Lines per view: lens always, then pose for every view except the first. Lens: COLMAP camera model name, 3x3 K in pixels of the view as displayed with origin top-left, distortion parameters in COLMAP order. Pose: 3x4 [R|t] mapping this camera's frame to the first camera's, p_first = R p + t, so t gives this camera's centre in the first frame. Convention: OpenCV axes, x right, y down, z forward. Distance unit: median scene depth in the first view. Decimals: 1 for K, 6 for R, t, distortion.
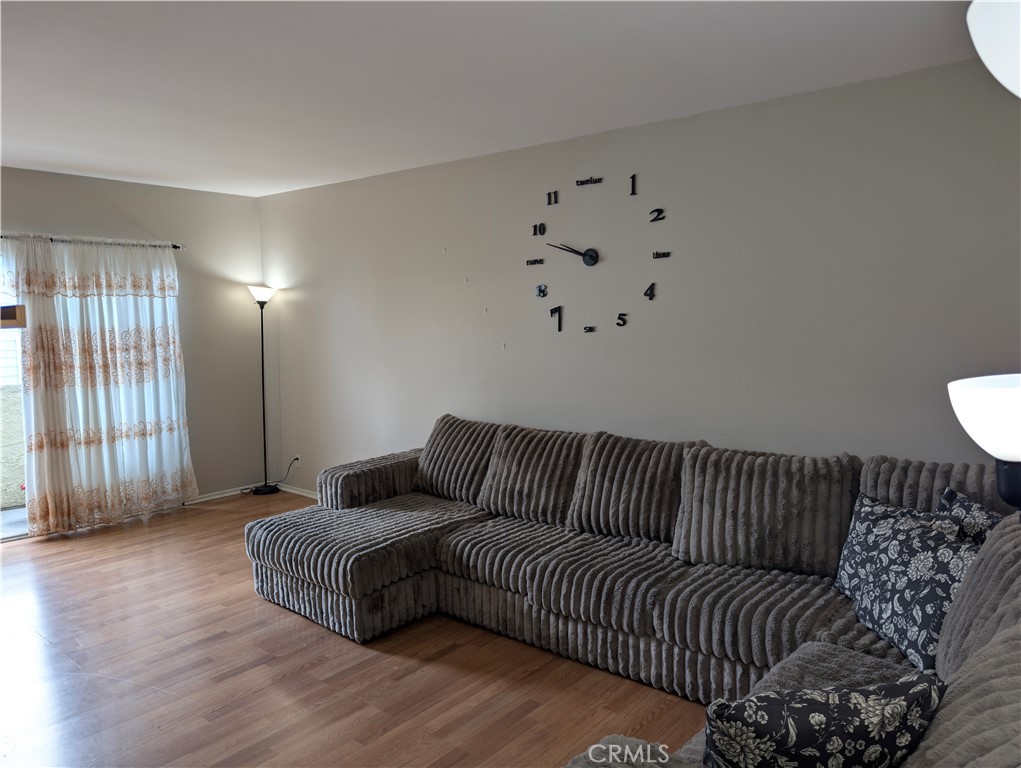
lens RADIAL K [[735.4, 0, 513.6], [0, 735.4, 382.4], [0, 0, 1]] dist [0.019452, -0.023234]
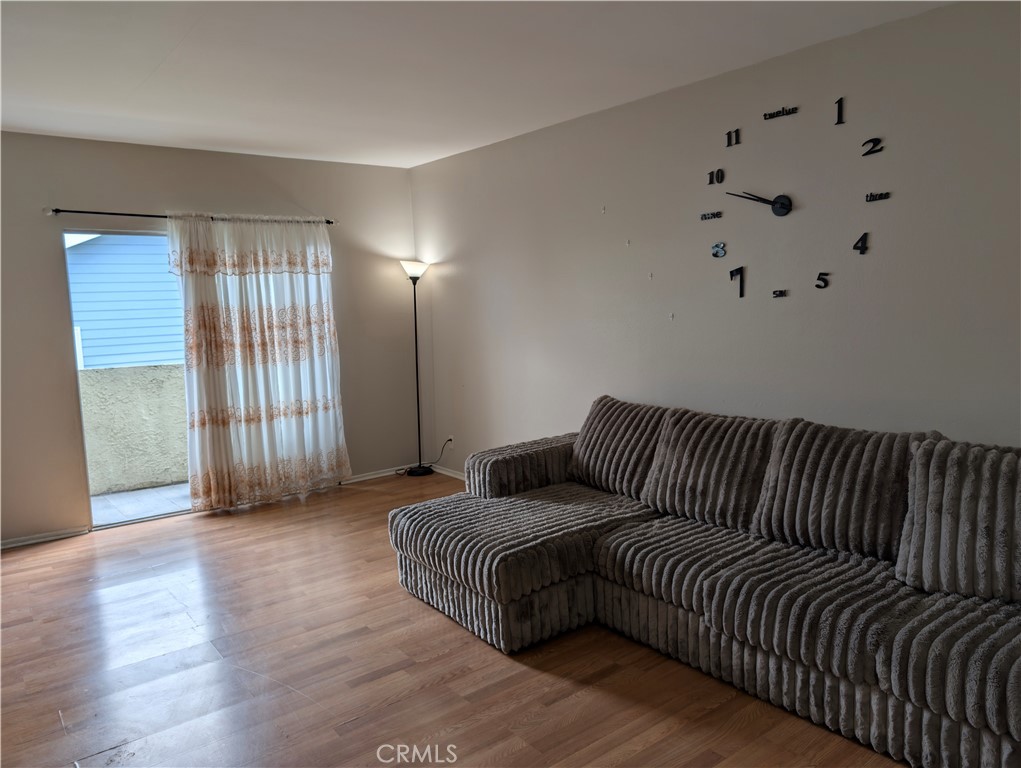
lens RADIAL K [[735.4, 0, 518.5], [0, 735.4, 383.8], [0, 0, 1]] dist [0.019452, -0.023234]
pose [[0.978308, 0.004744, -0.207102, -0.012850], [0.001023, 0.999615, 0.027732, 0.006050], [0.207154, -0.027343, 0.977926, 0.139101]]
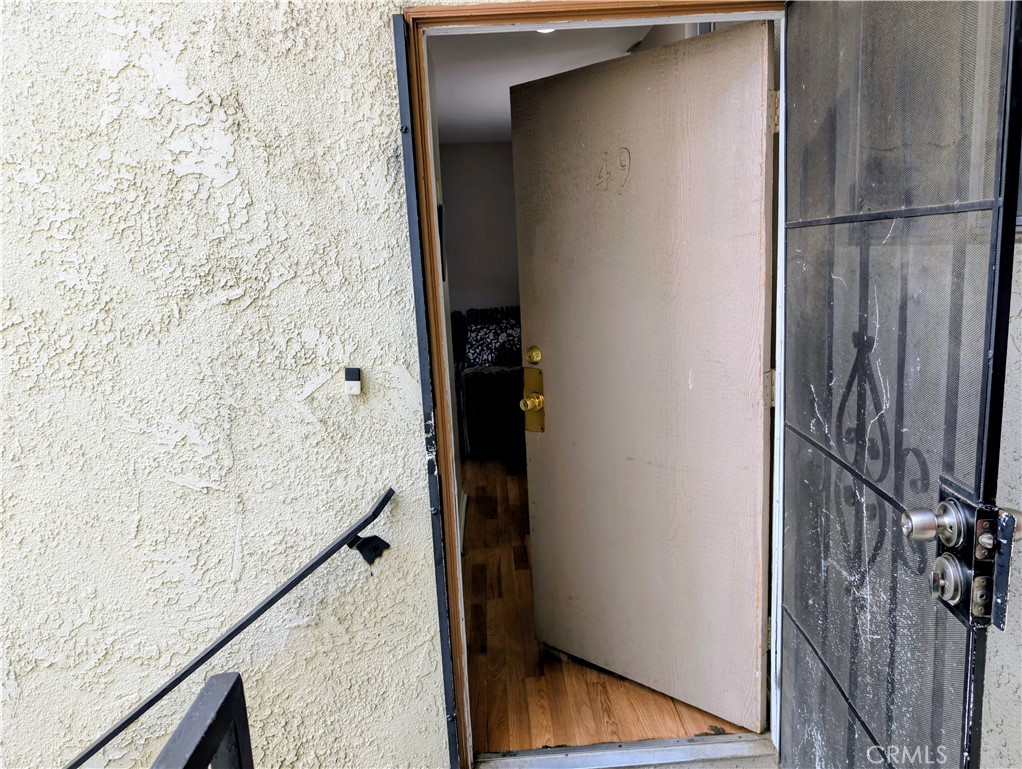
lens RADIAL K [[736.1, 0, 511.6], [0, 736.1, 383.1], [0, 0, 1]] dist [0.019452, -0.023234]
pose [[0.737814, -0.130168, 0.662335, -0.825585], [0.093057, 0.991476, 0.091192, 0.106828], [-0.668559, -0.005648, 0.743637, -0.701485]]
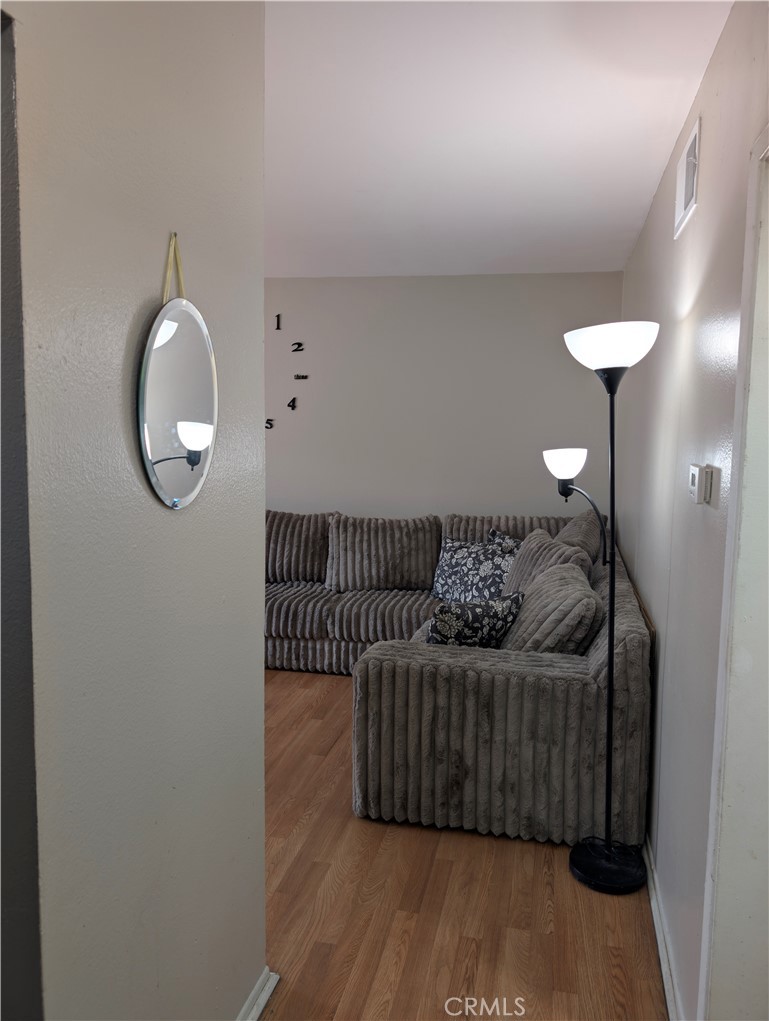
lens RADIAL K [[736.3, 0, 387.6], [0, 736.3, 513.8], [0, 0, 1]] dist [0.015163, -0.013980]
pose [[0.885138, -0.022997, 0.464761, -0.299816], [0.009695, 0.999473, 0.030992, 0.038592], [-0.465228, -0.022927, 0.884894, -0.283384]]
